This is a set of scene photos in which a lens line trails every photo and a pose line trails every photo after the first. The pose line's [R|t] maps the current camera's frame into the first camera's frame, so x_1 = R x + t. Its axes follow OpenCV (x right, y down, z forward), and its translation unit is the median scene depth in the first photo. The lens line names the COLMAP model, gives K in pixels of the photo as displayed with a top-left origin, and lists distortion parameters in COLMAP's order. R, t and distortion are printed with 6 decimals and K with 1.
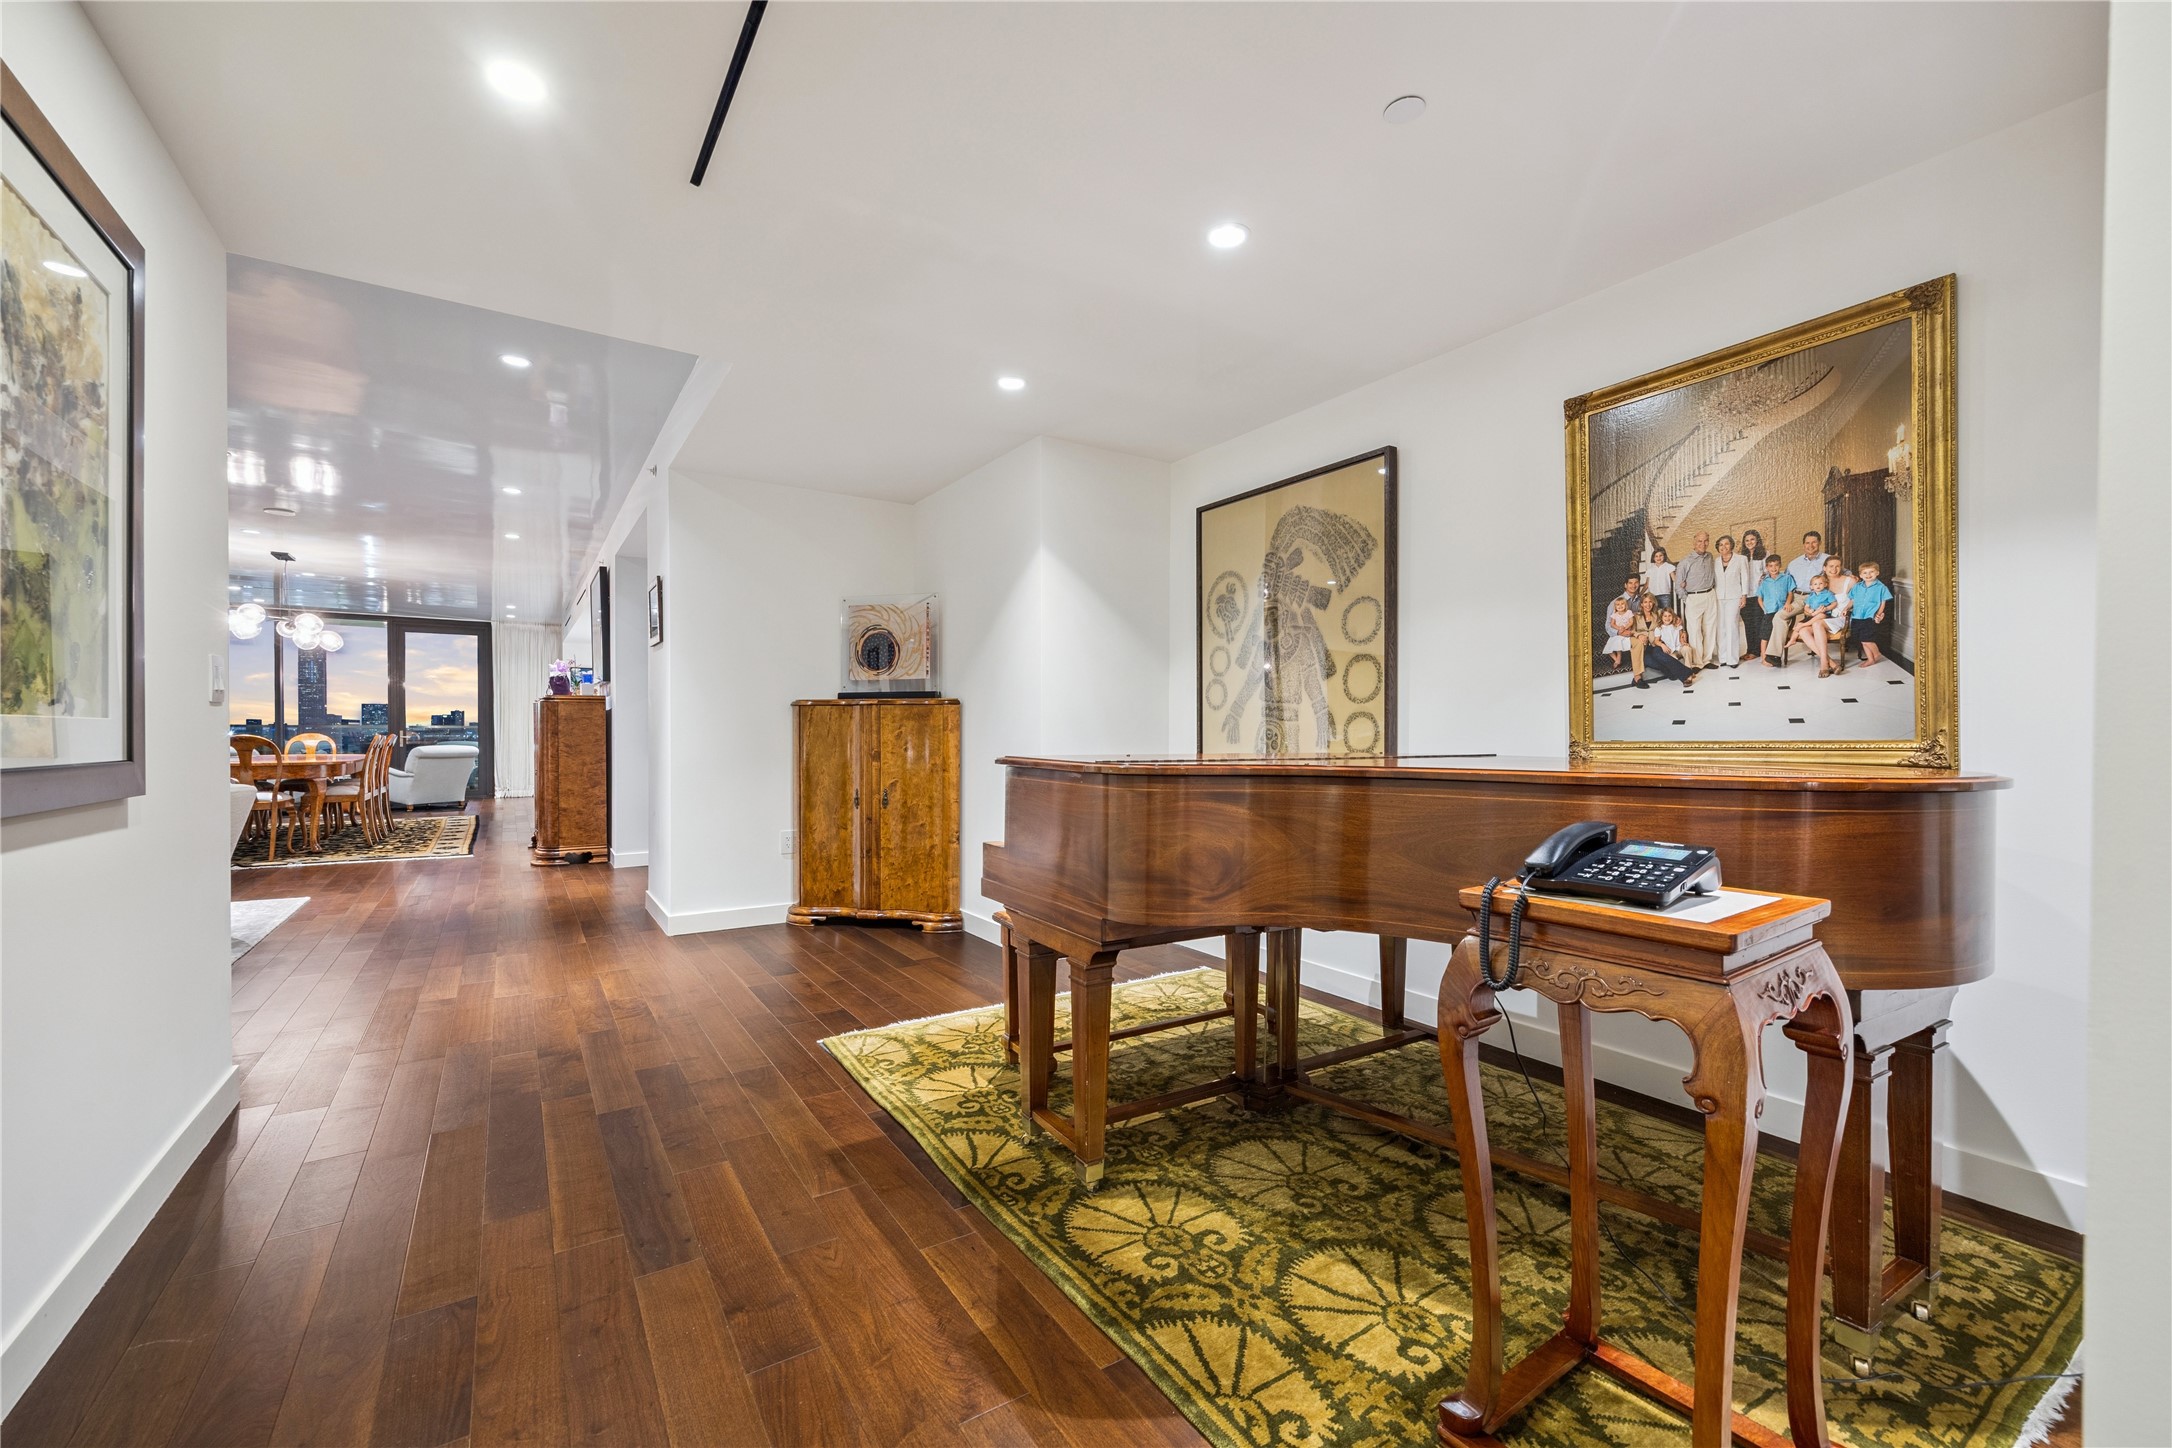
lens RADIAL K [[853.5, 0, 1101.0], [0, 853.5, 733.7], [0, 0, 1]] dist [0.000928, -0.000553]
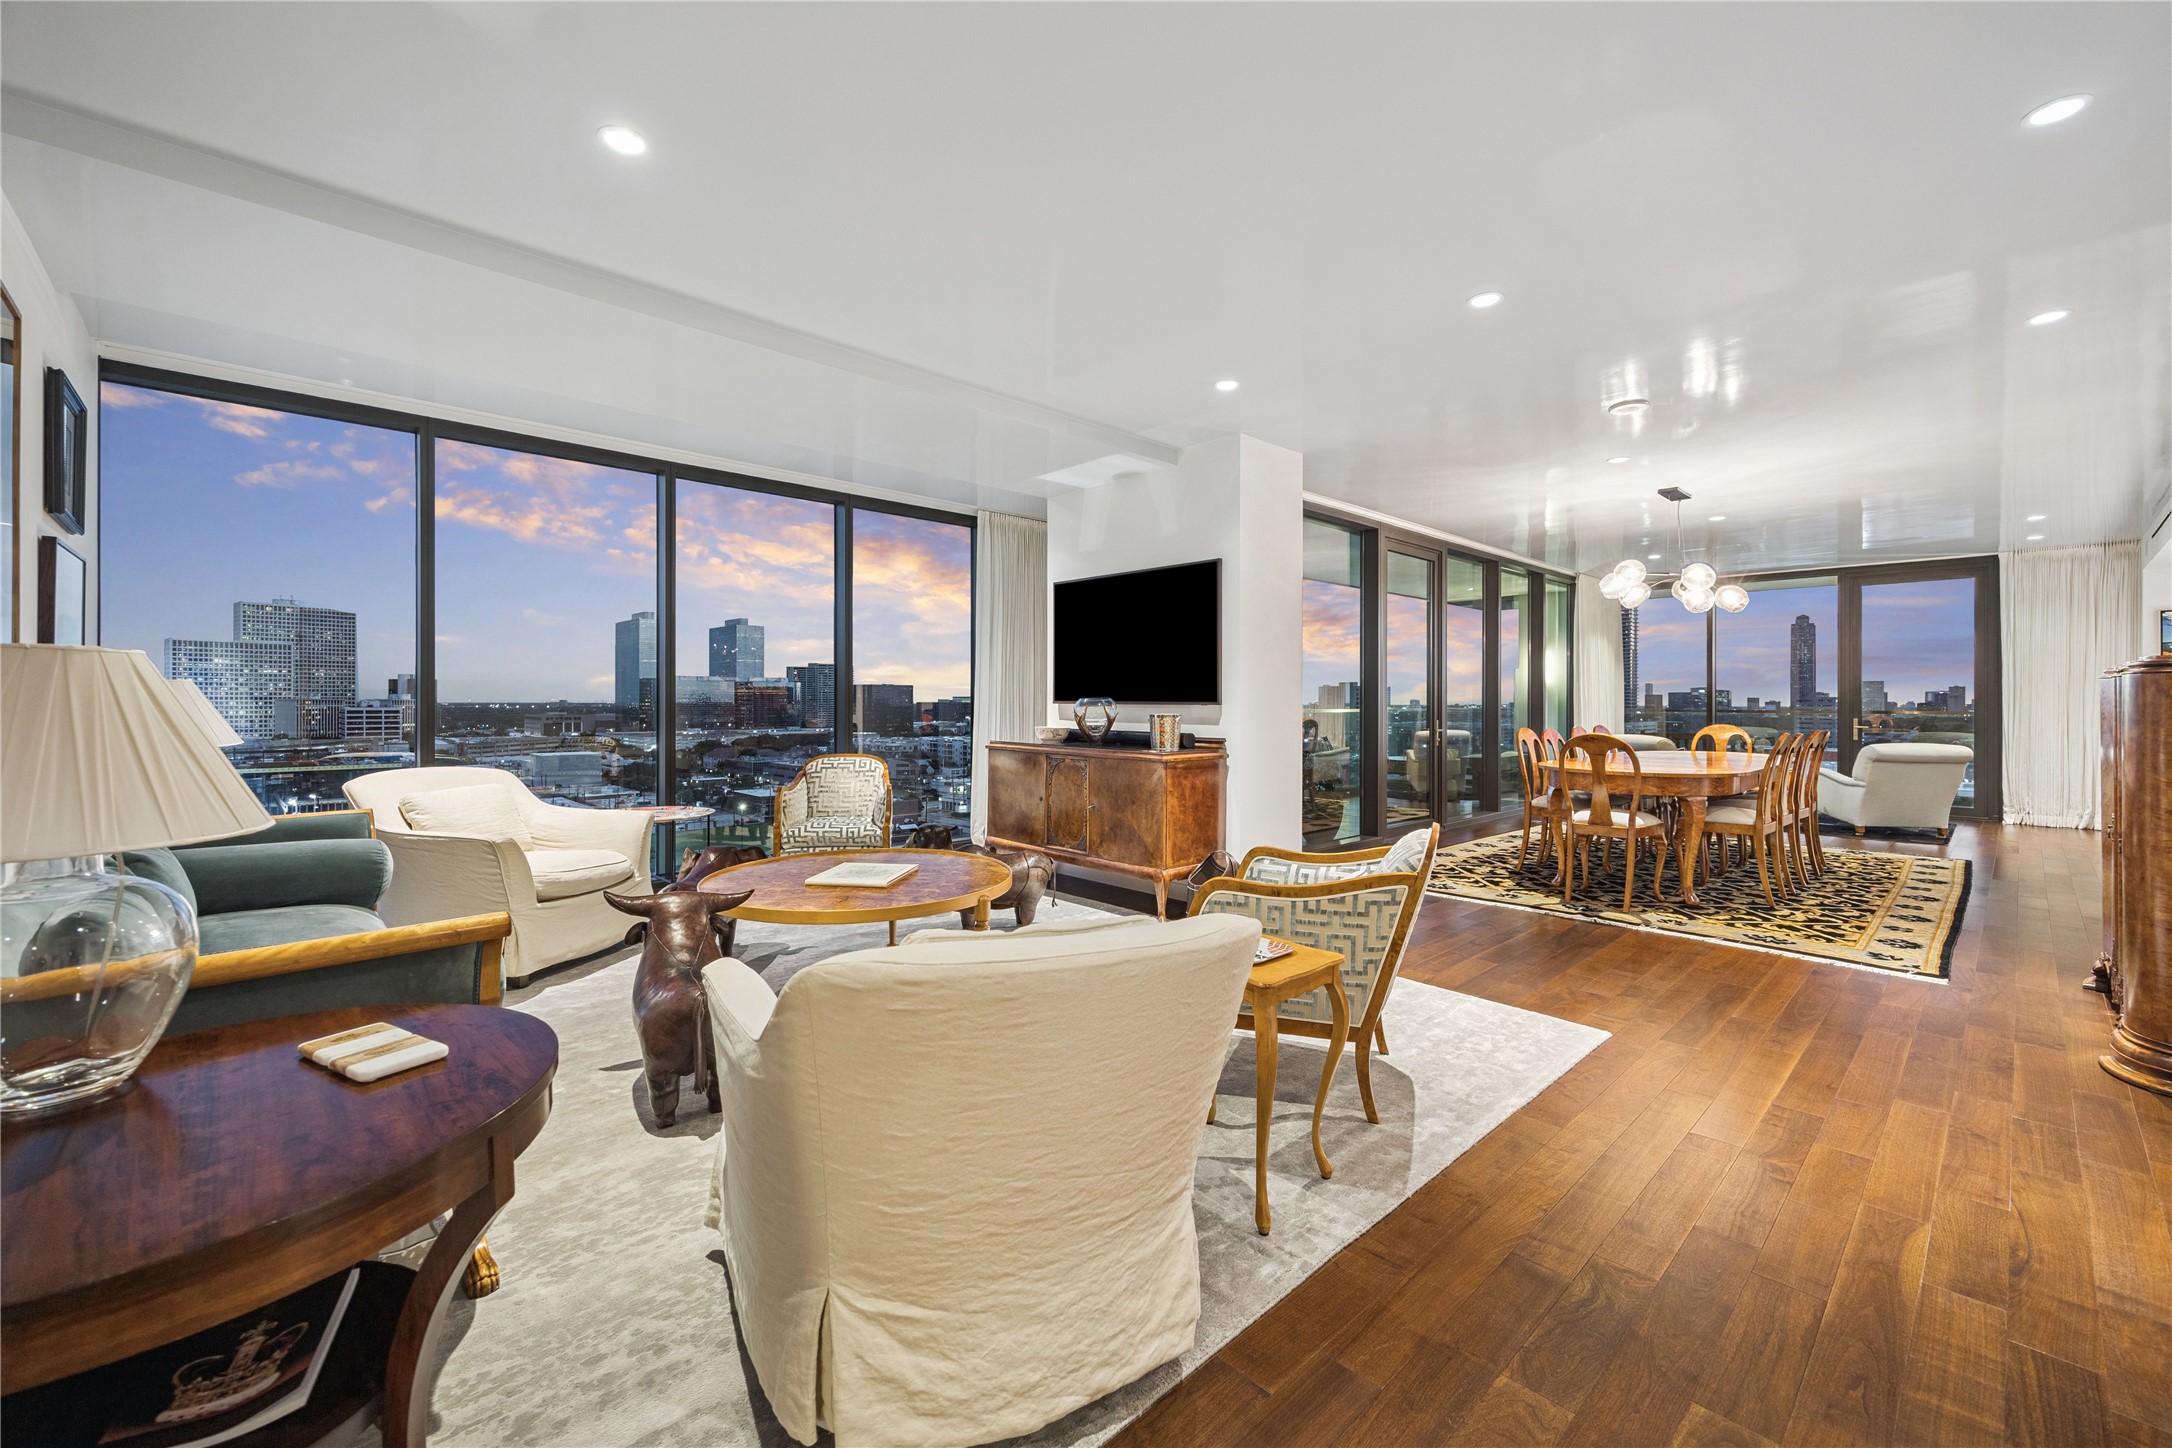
lens RADIAL K [[853.5, 0, 1100.1], [0, 853.5, 711.5], [0, 0, 1]] dist [0.000928, -0.000553]
pose [[0.138445, 0.001299, -0.990369, -0.210577], [-0.004943, 0.999988, 0.000620, -0.009261], [0.990358, 0.004809, 0.138449, 0.297932]]
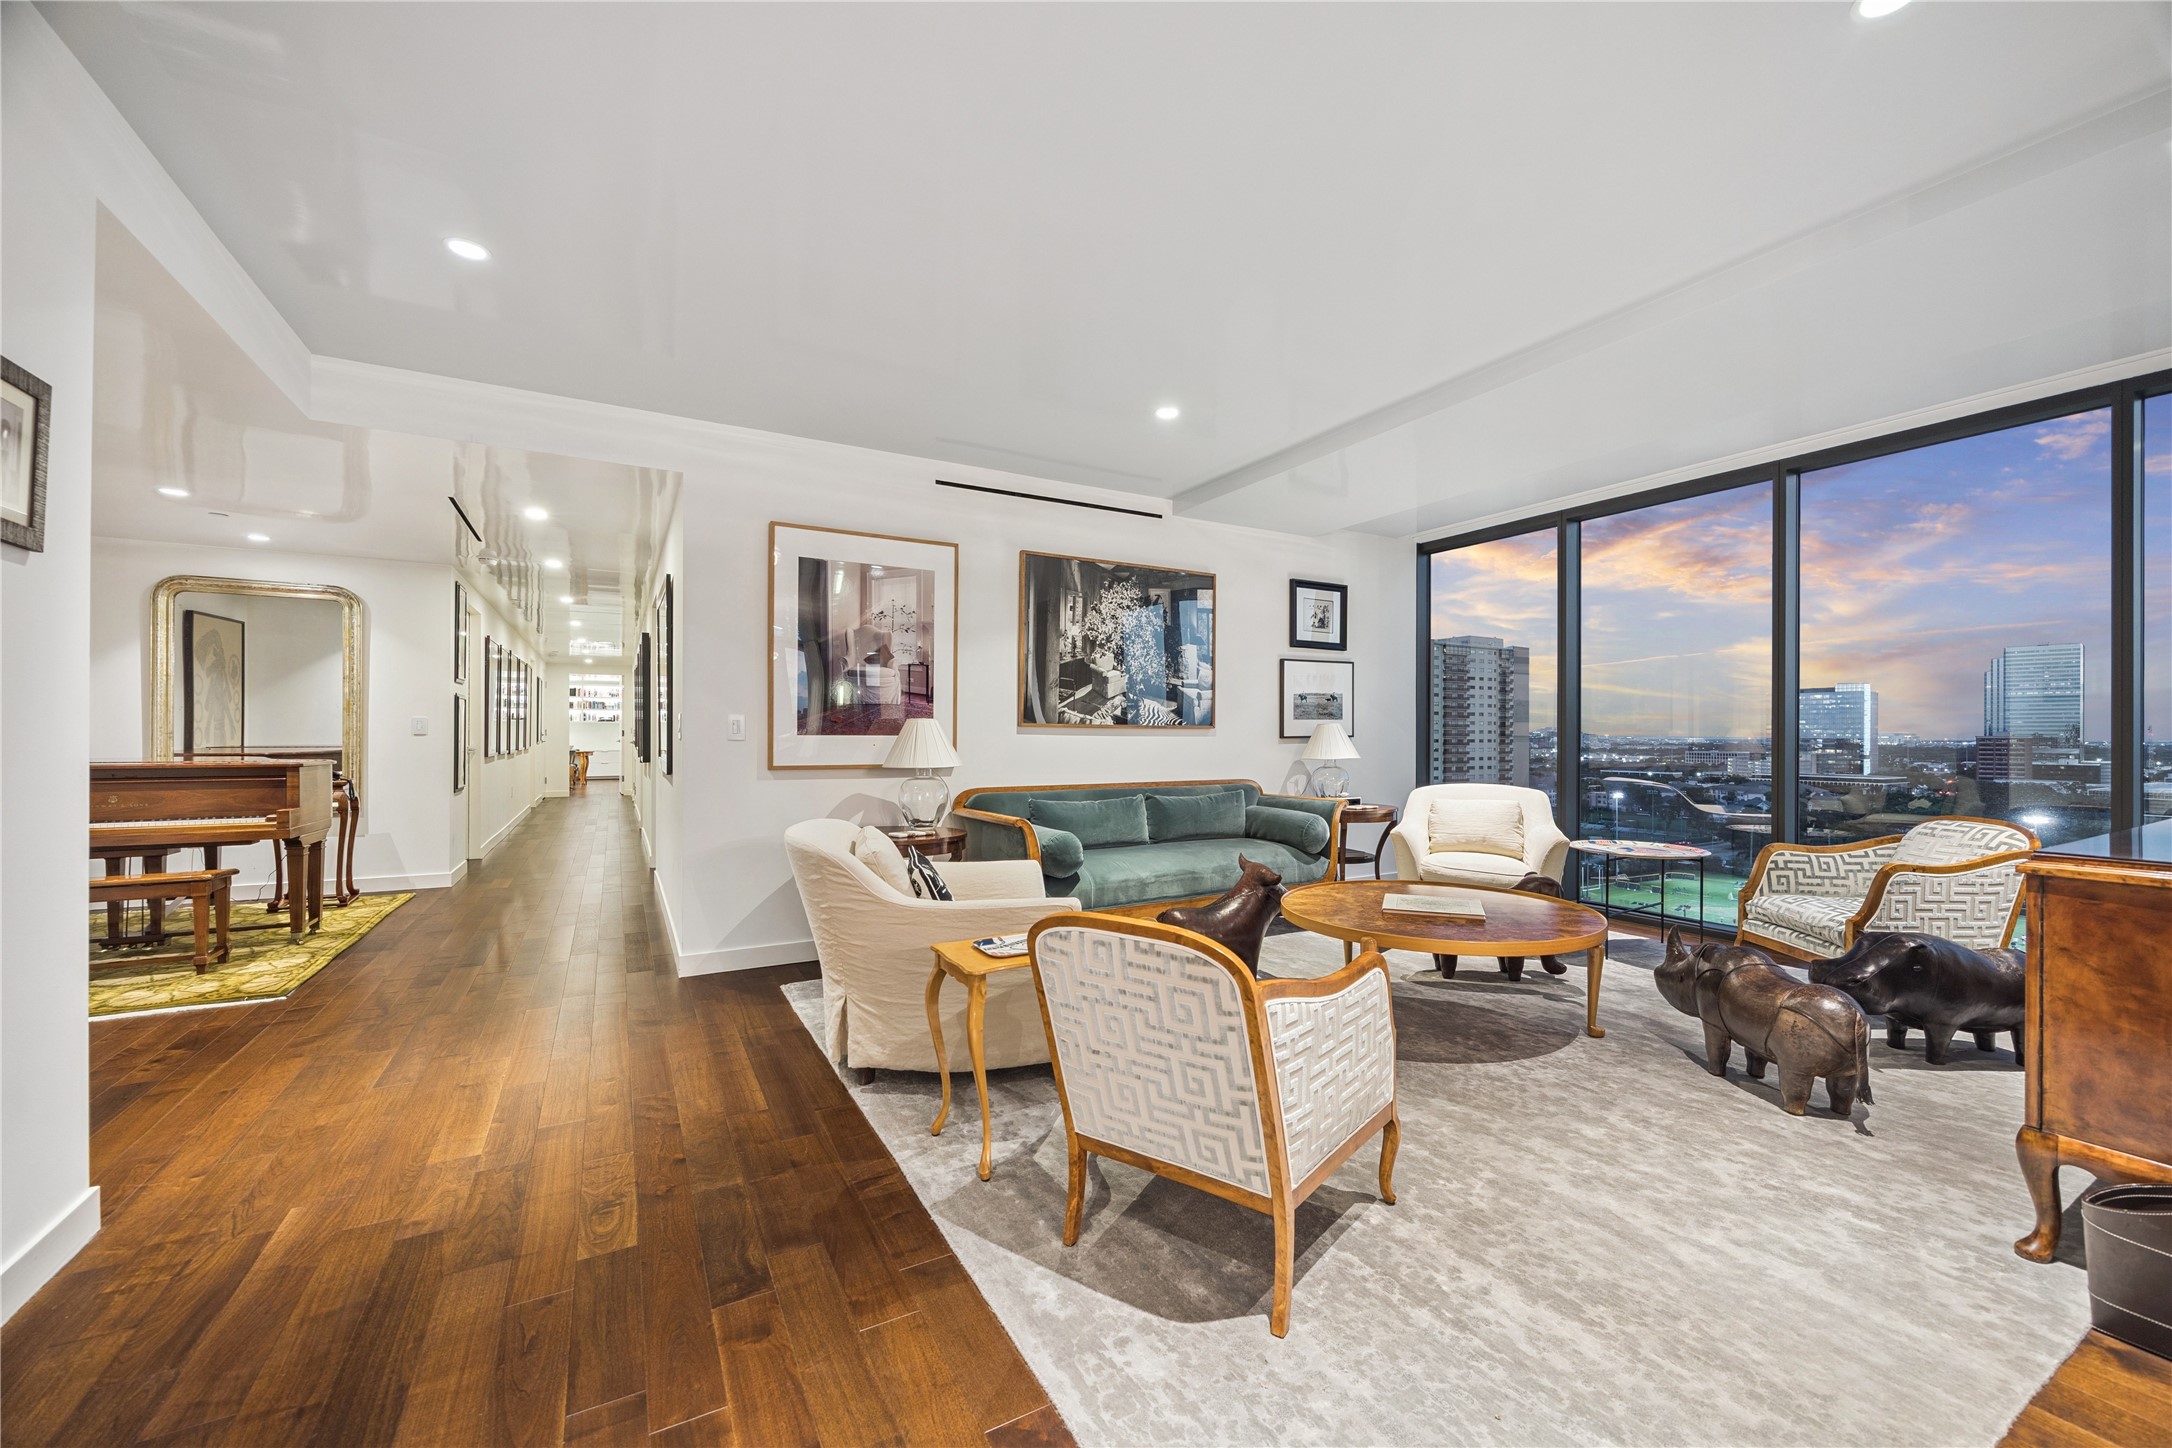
lens RADIAL K [[853.5, 0, 1102.2], [0, 853.5, 730.8], [0, 0, 1]] dist [0.000928, -0.000553]
pose [[-0.996017, -0.012615, 0.088271, -0.267781], [-0.012772, 0.999918, -0.001216, -0.010011], [-0.088248, -0.002339, -0.996096, 0.367895]]
